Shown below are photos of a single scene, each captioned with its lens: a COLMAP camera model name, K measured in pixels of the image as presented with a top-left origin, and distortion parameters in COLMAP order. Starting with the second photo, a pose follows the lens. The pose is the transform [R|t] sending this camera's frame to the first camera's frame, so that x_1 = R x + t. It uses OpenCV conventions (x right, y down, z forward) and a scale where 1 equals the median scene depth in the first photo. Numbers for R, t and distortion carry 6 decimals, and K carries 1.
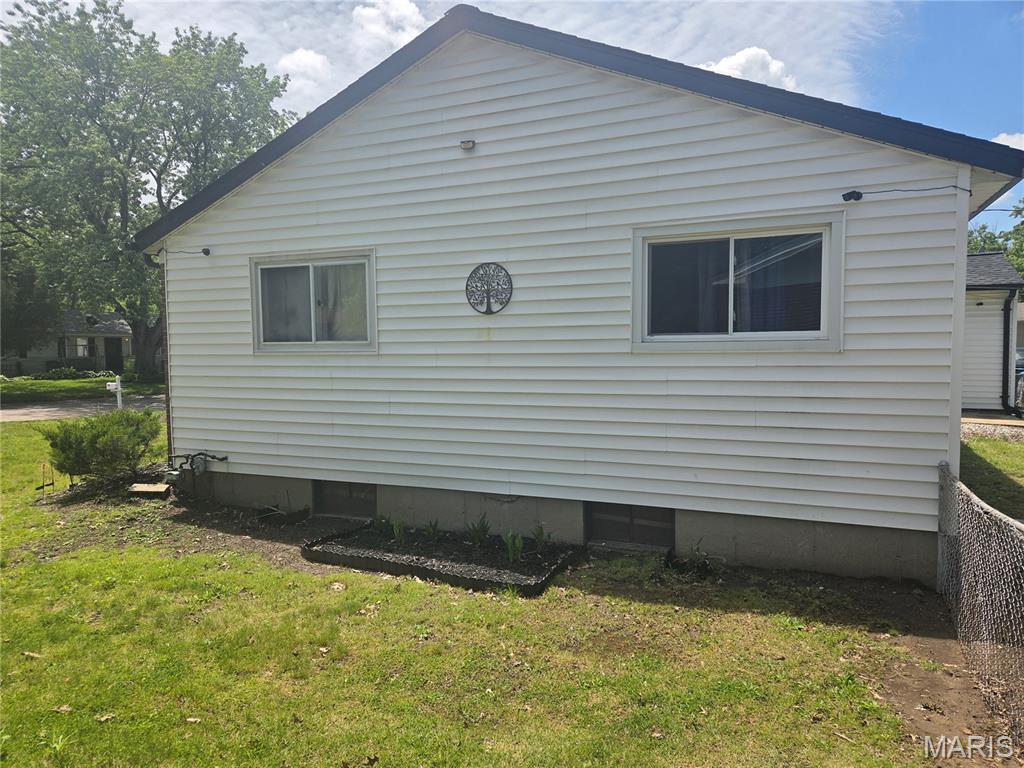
lens RADIAL K [[679.9, 0, 512.0], [0, 679.9, 384.0], [0, 0, 1]] dist [0.058686, -0.000642]
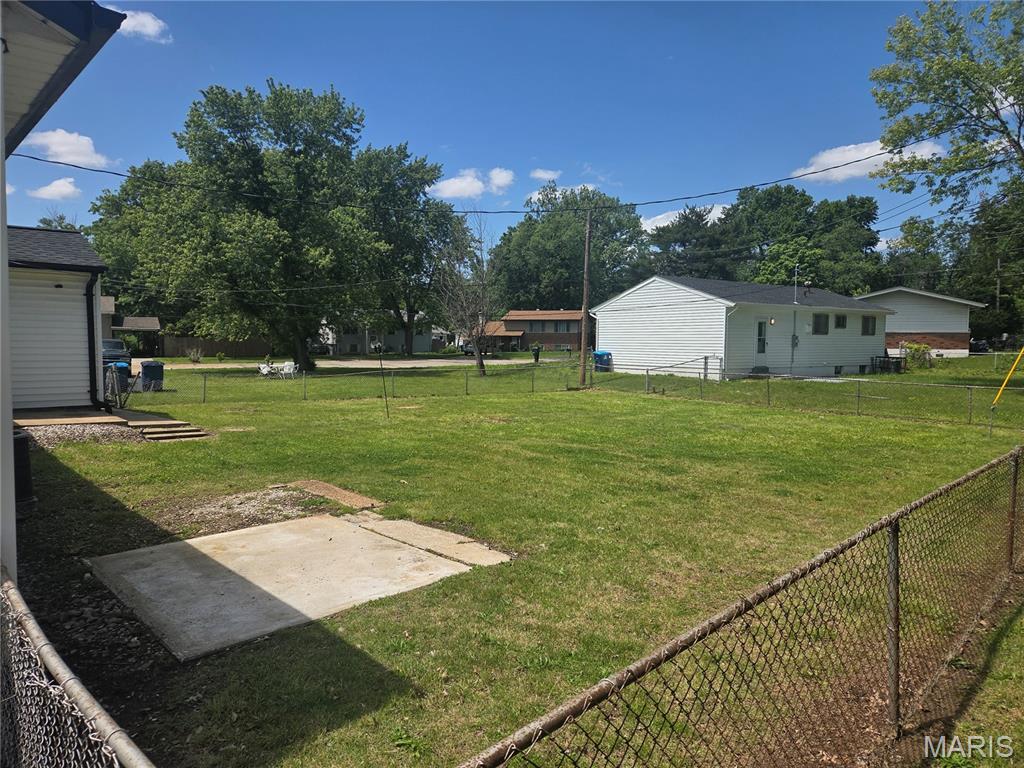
lens RADIAL K [[679.9, 0, 512.0], [0, 679.9, 384.0], [0, 0, 1]] dist [0.058686, -0.000642]
pose [[0.402467, -0.042398, 0.914452, 0.147135], [0.040983, 0.998760, 0.028270, 0.008292], [-0.914517, 0.026099, 0.403706, 0.205829]]
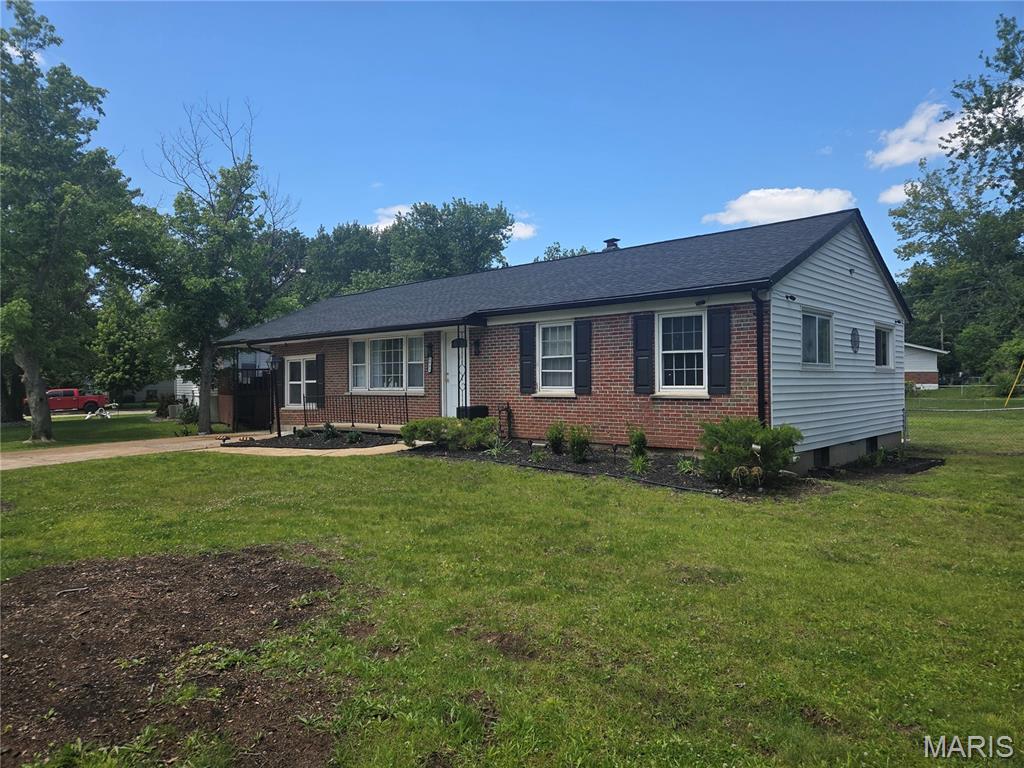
lens RADIAL K [[679.9, 0, 512.0], [0, 679.9, 384.0], [0, 0, 1]] dist [0.058686, -0.000642]
pose [[0.327264, 0.007552, 0.944903, -1.468970], [0.054490, 0.998153, -0.026851, -0.004589], [-0.943360, 0.060275, 0.326248, 0.811885]]
